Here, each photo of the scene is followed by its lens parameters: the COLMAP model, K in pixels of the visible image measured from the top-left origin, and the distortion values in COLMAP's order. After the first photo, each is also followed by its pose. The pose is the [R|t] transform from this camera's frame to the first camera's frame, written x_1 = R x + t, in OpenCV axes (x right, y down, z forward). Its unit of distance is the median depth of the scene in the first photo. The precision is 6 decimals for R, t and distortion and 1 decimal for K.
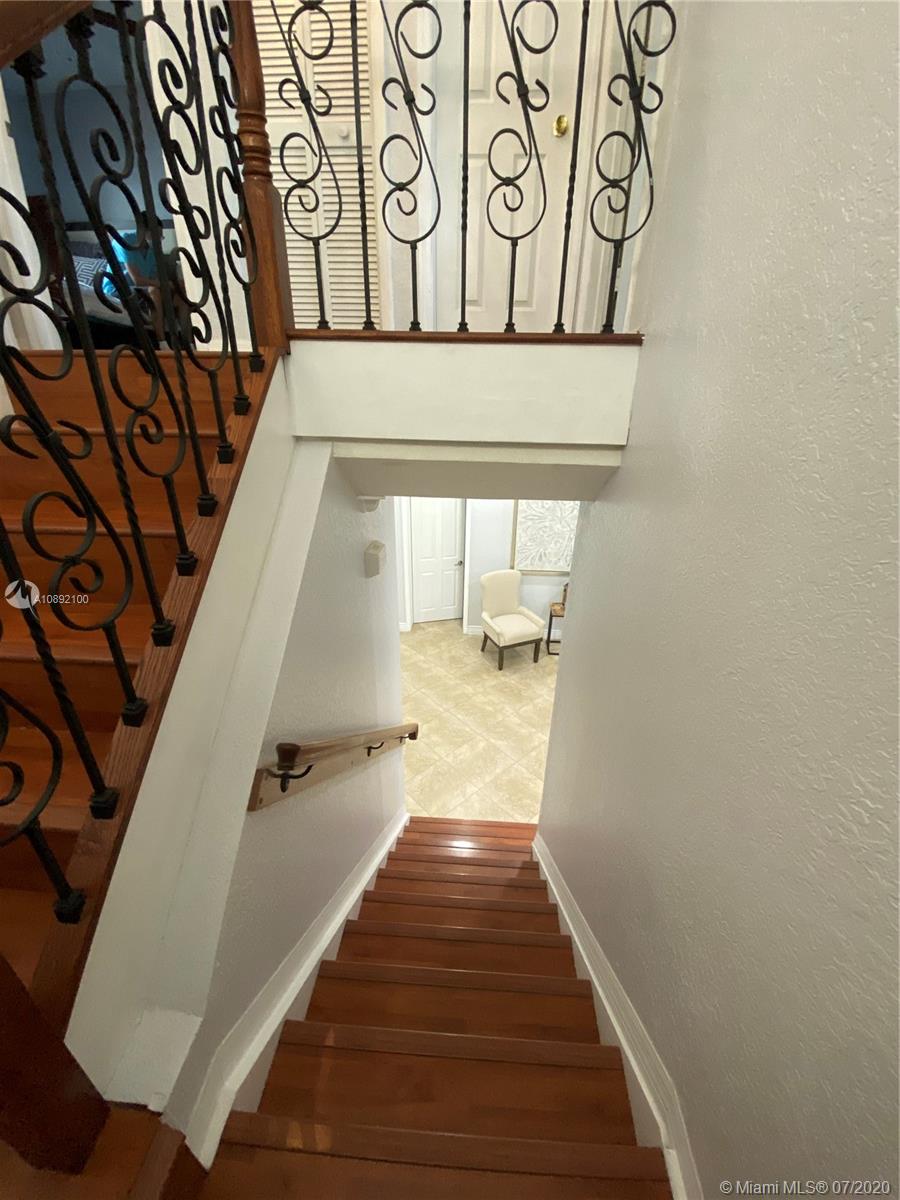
lens RADIAL K [[491.4, 0, 450.6], [0, 491.4, 597.5], [0, 0, 1]] dist [0.007438, -0.011337]
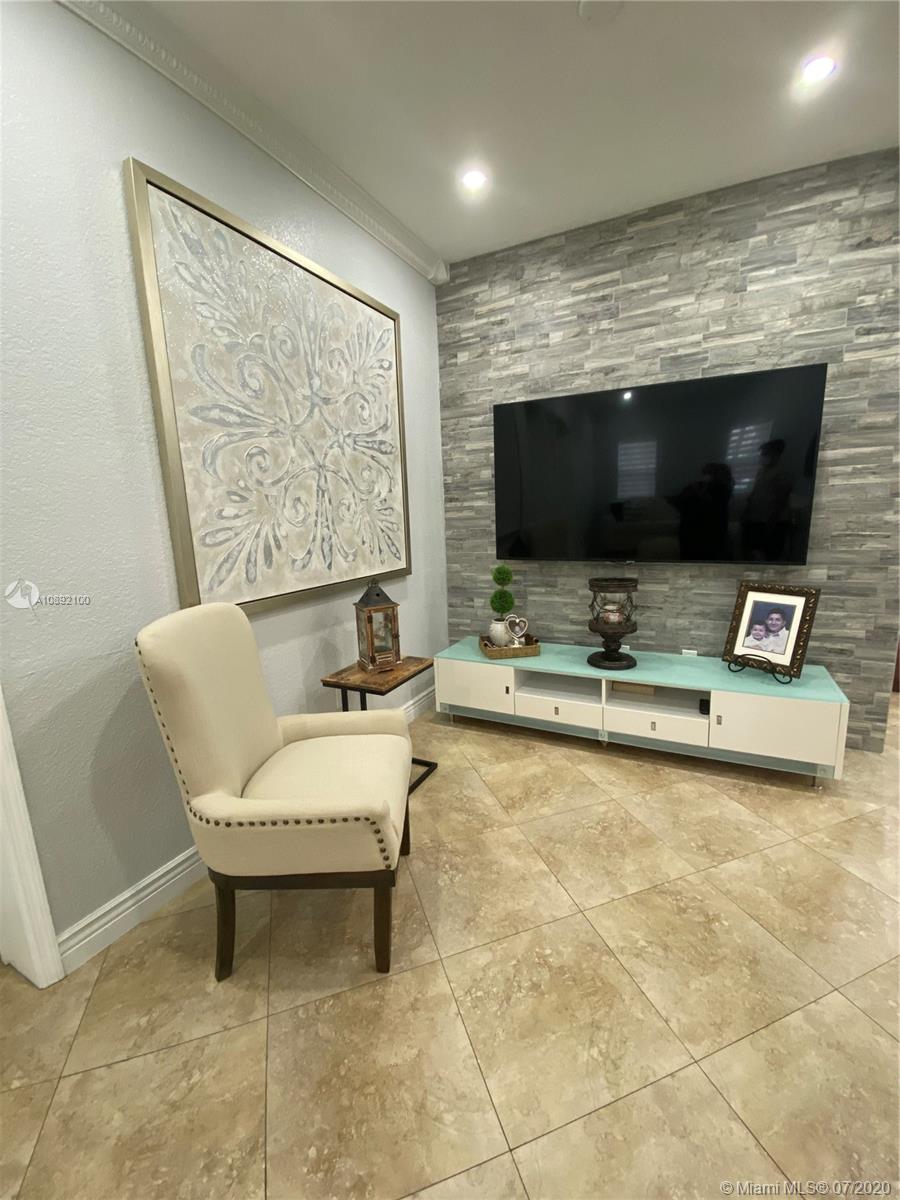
lens RADIAL K [[491.4, 0, 452.6], [0, 491.4, 603.7], [0, 0, 1]] dist [0.007438, -0.011337]
pose [[0.402672, -0.188265, 0.895774, -0.066374], [0.433694, 0.901043, -0.005584, 0.003228], [-0.806080, 0.390740, 0.444474, 0.780506]]
